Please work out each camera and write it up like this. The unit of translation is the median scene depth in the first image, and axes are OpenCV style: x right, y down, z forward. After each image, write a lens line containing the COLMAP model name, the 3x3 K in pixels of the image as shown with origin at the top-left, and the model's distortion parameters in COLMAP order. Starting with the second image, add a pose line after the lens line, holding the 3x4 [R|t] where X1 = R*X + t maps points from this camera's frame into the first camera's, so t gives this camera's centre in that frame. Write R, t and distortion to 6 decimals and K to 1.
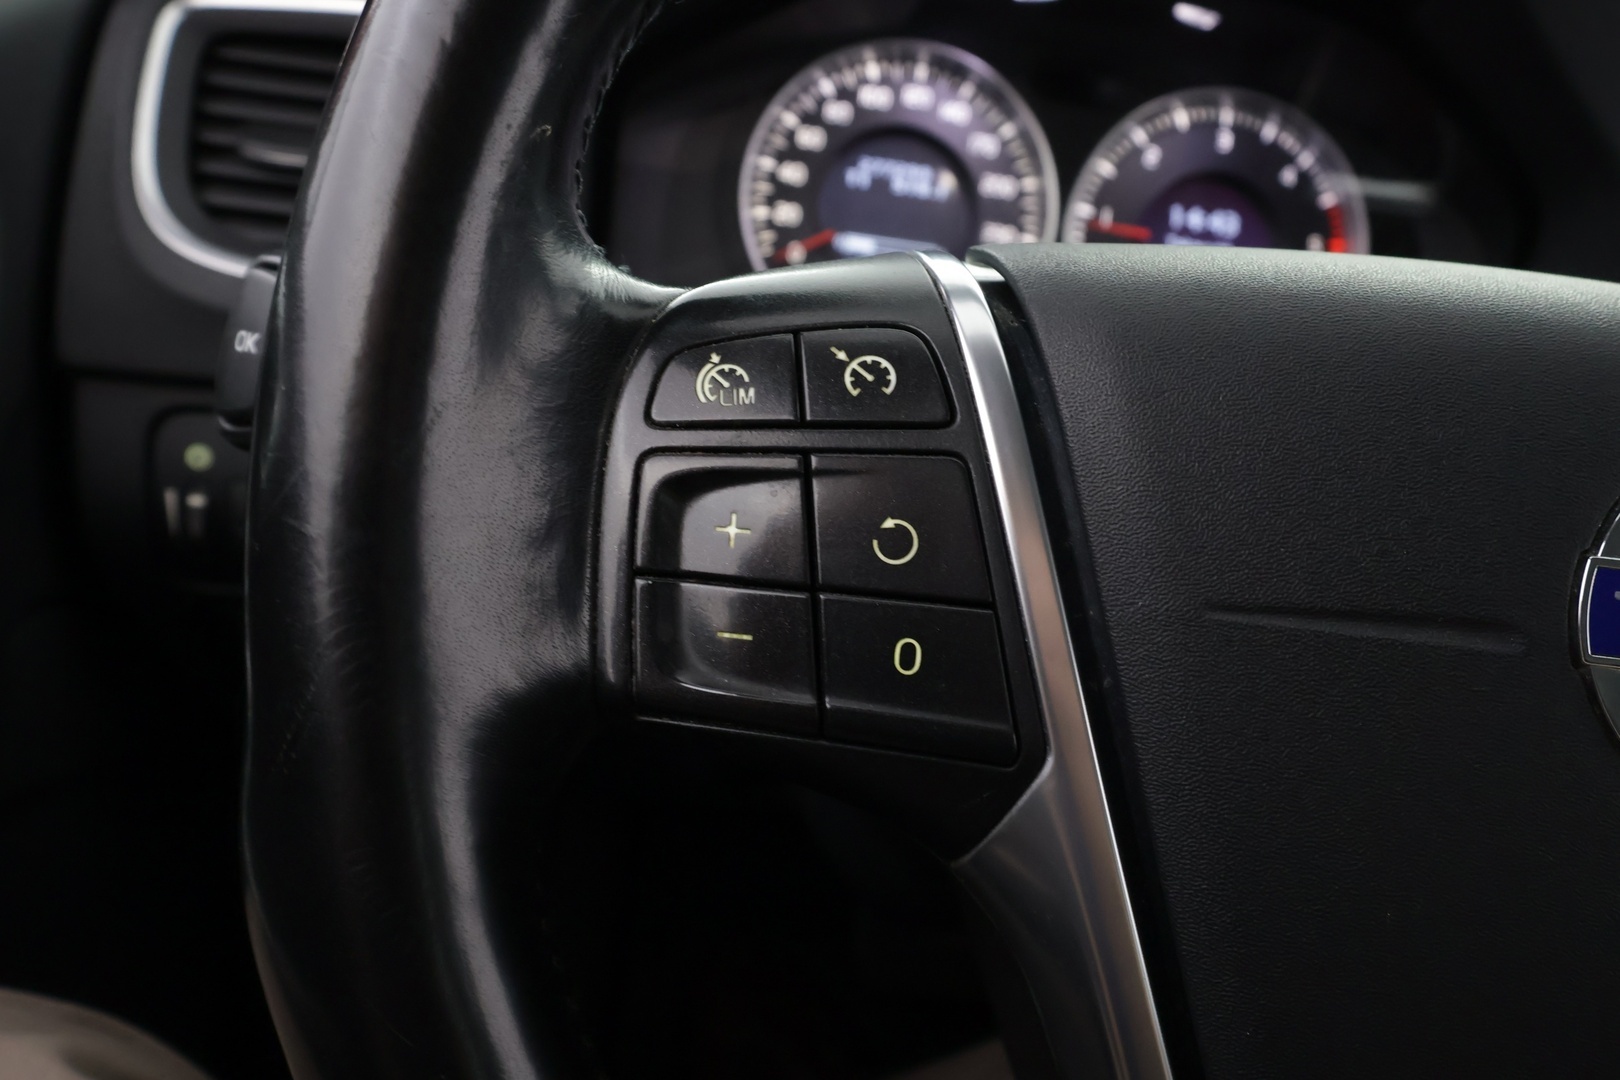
lens RADIAL K [[1285.8, 0, 794.7], [0, 1285.8, 528.0], [0, 0, 1]] dist [0.002052, 0.001345]
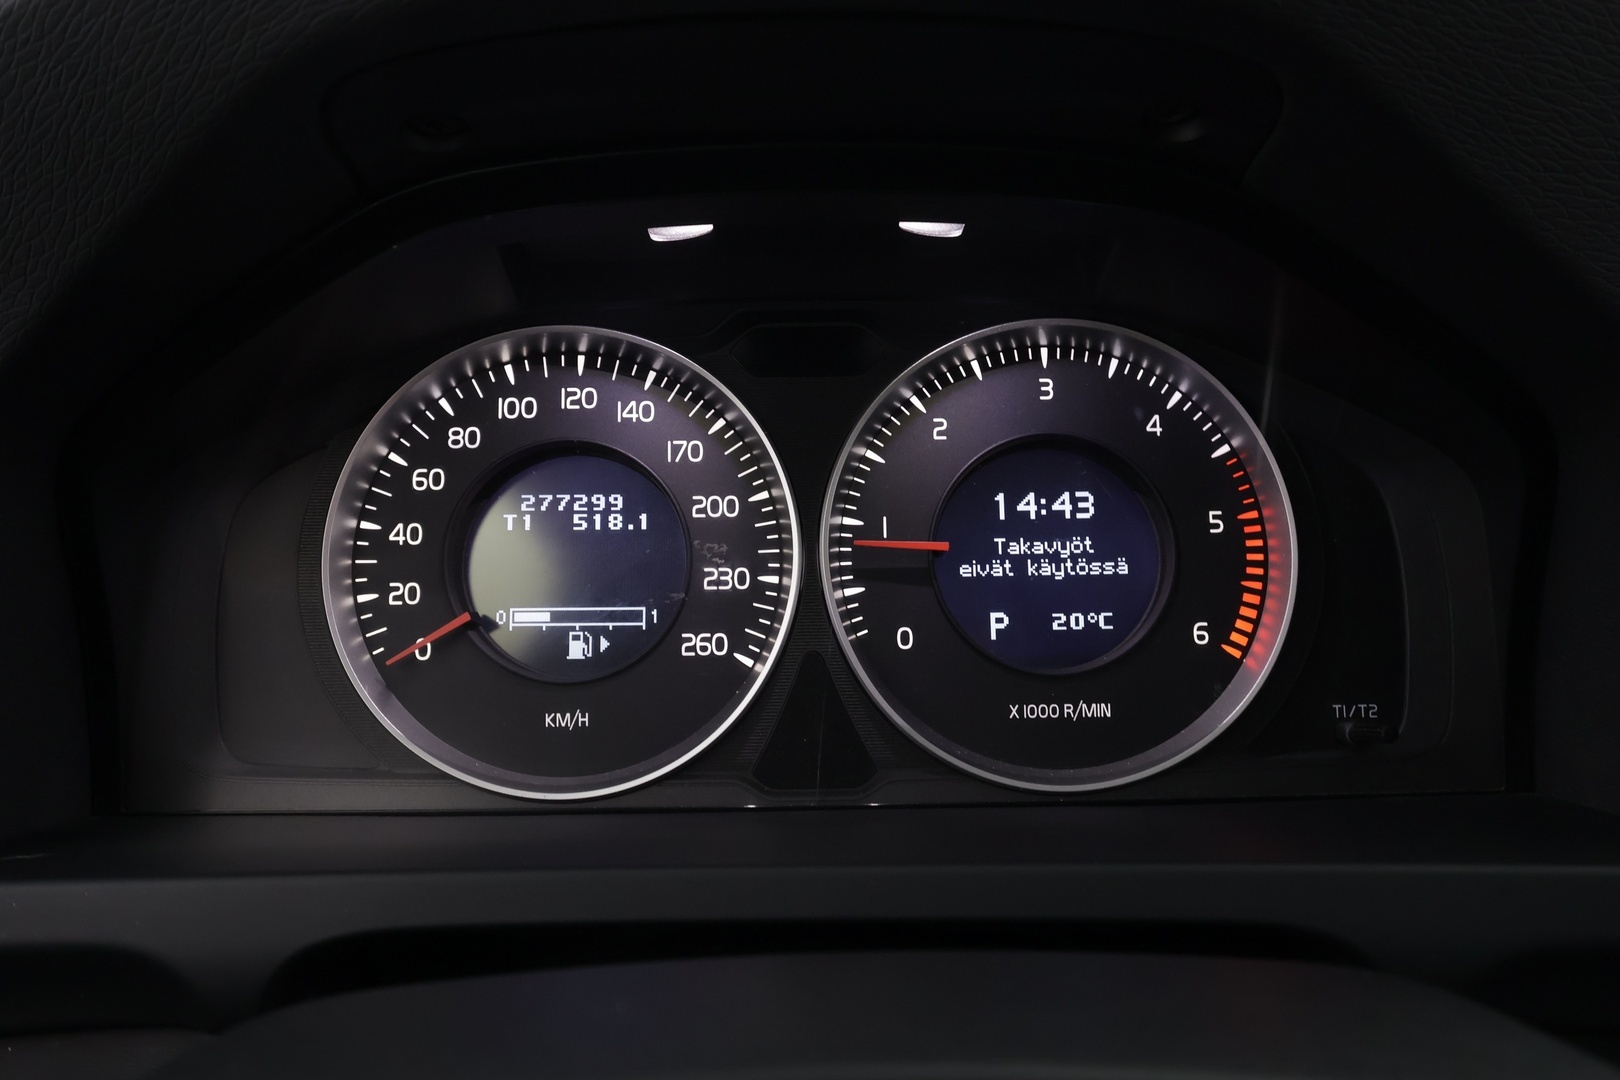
lens RADIAL K [[1285.8, 0, 789.5], [0, 1285.8, 508.0], [0, 0, 1]] dist [0.002052, 0.001345]
pose [[0.987047, -0.140077, -0.078212, 0.253200], [0.124683, 0.976554, -0.175487, -0.144538], [0.100961, 0.163463, 0.981370, 0.349722]]
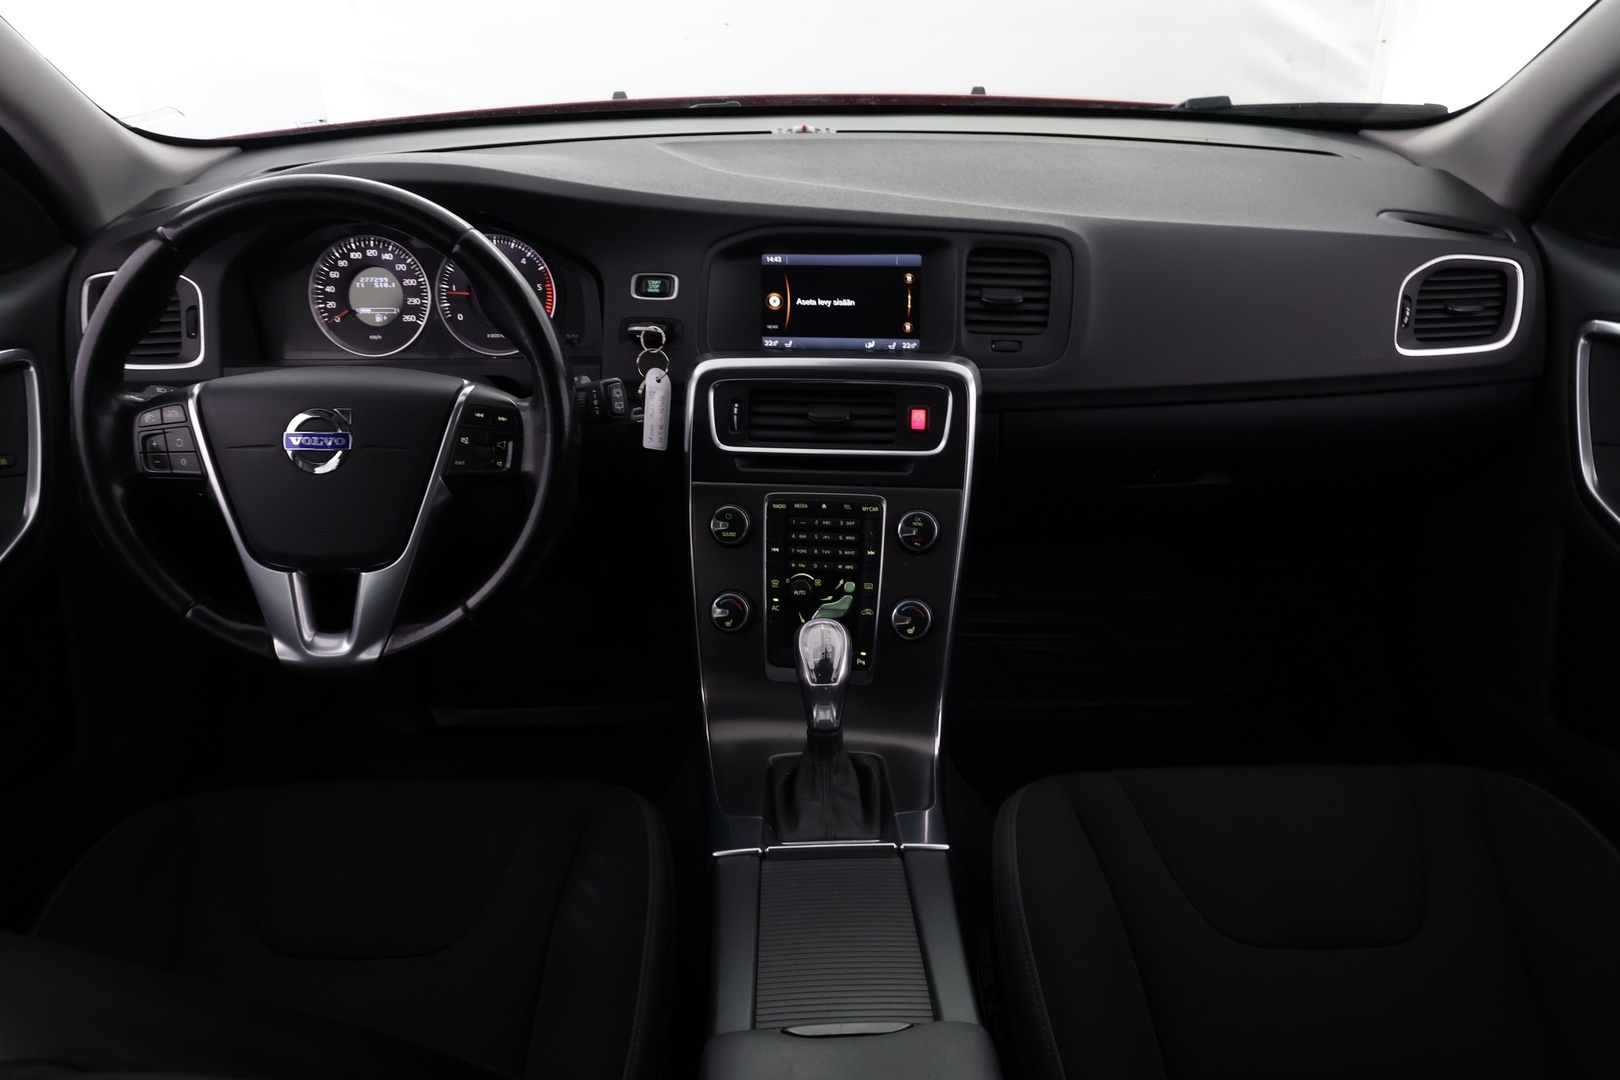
lens RADIAL K [[1198.6, 0, 798.3], [0, 1198.6, 537.8], [0, 0, 1]] dist [0.004106, 0.005922]
pose [[0.989374, -0.108794, -0.096453, 1.134021], [0.120987, 0.983947, 0.131190, 0.020577], [0.080632, -0.141465, 0.986654, -1.431949]]
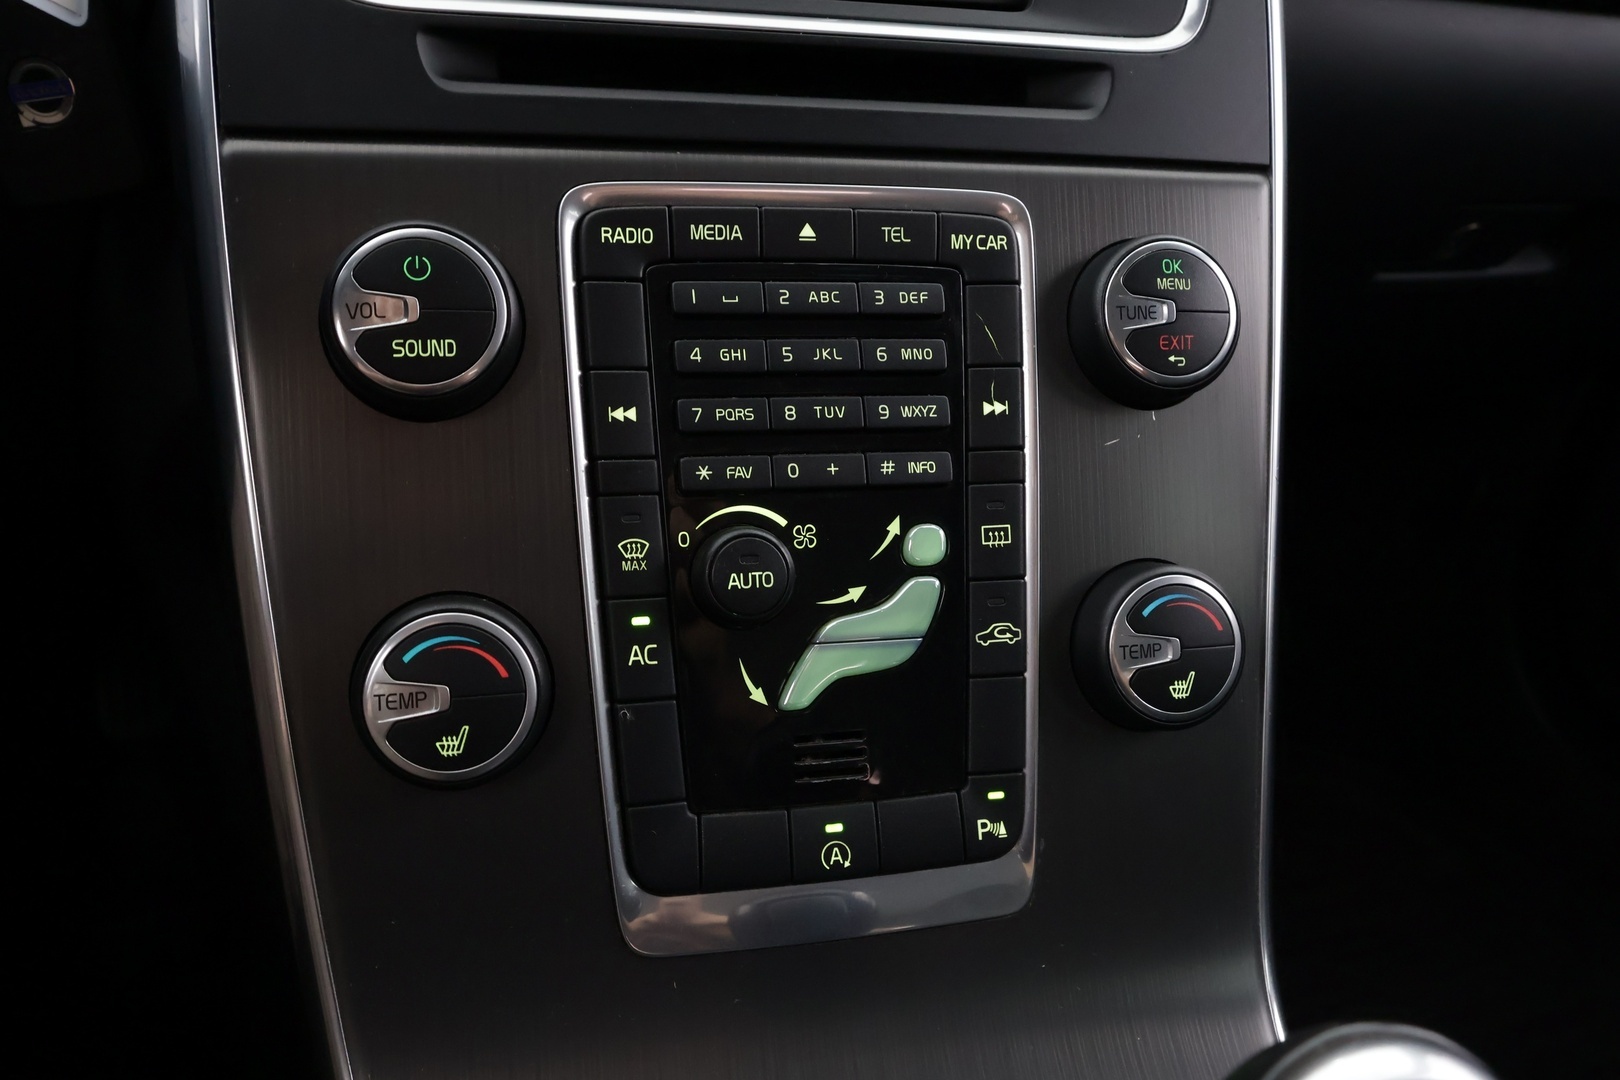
lens RADIAL K [[1285.8, 0, 807.2], [0, 1285.8, 529.1], [0, 0, 1]] dist [0.002052, 0.001345]
pose [[0.945502, -0.177829, 0.272770, 0.788627], [0.140816, 0.978623, 0.149892, 0.302100], [-0.293594, -0.103313, 0.950331, 0.166589]]
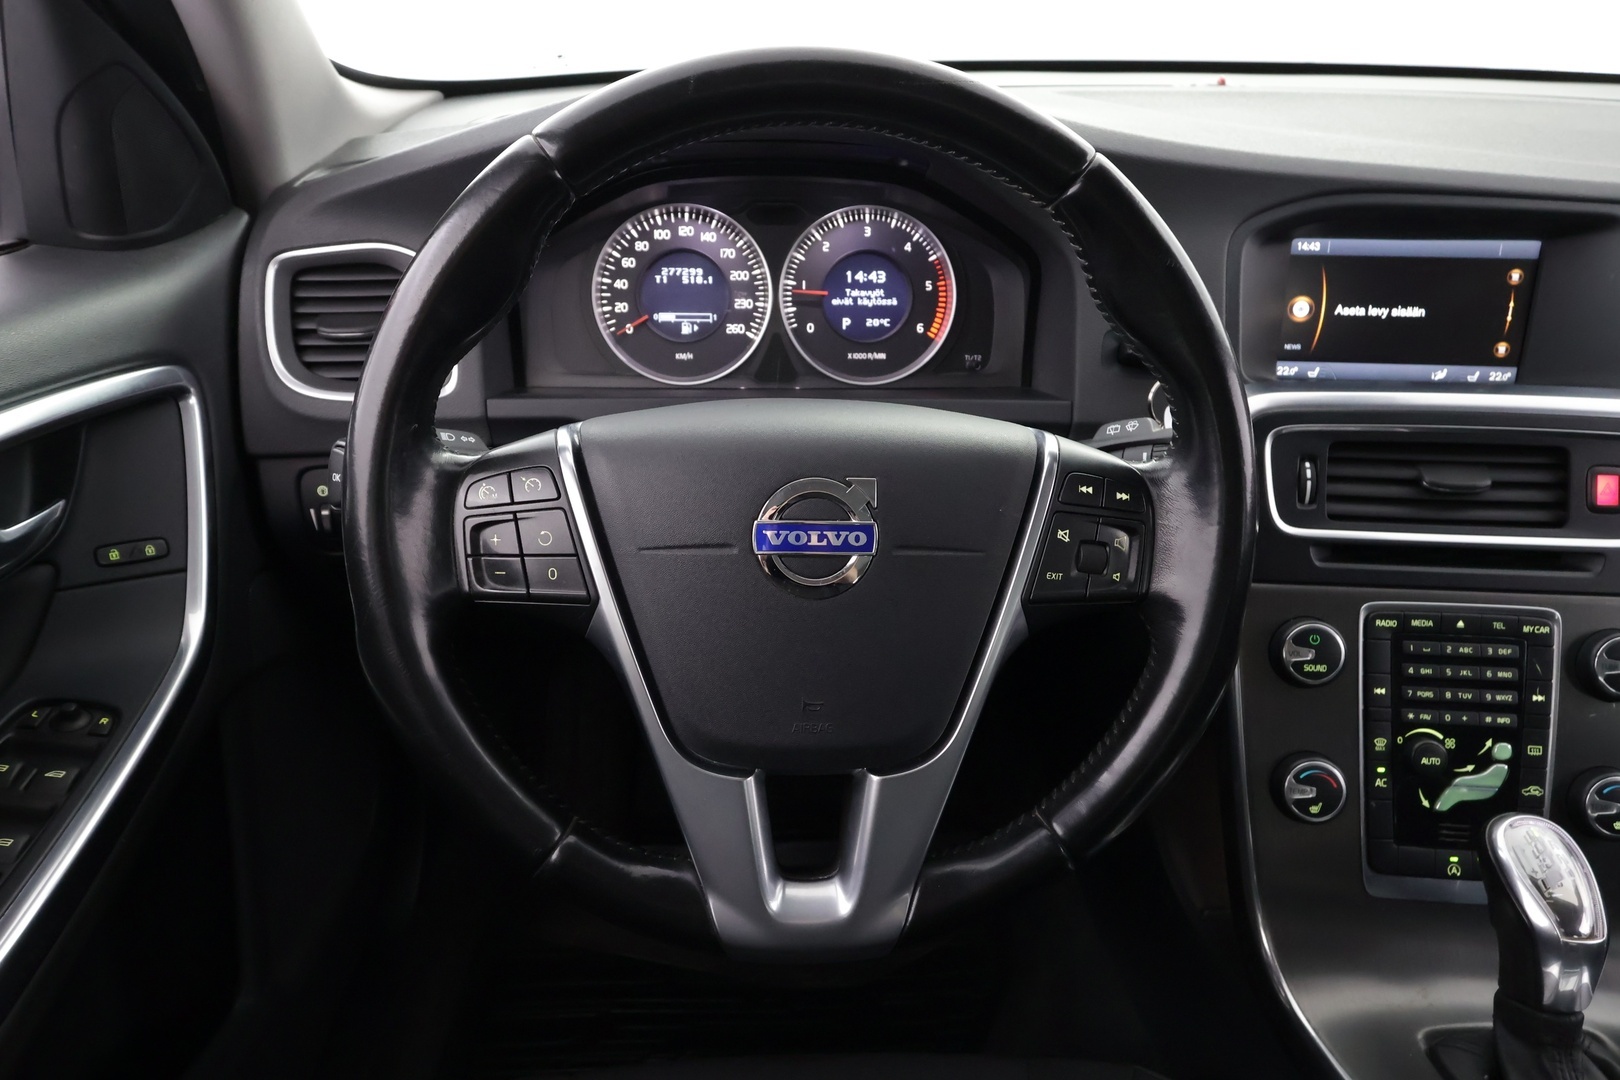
lens RADIAL K [[1138.0, 0, 802.0], [0, 1138.0, 539.0], [0, 0, 1]] dist [-0.005040, 0.014830]
pose [[0.993078, -0.107173, -0.048060, 0.284018], [0.112070, 0.987072, 0.114581, -0.080379], [0.035159, -0.119174, 0.992251, -0.592380]]
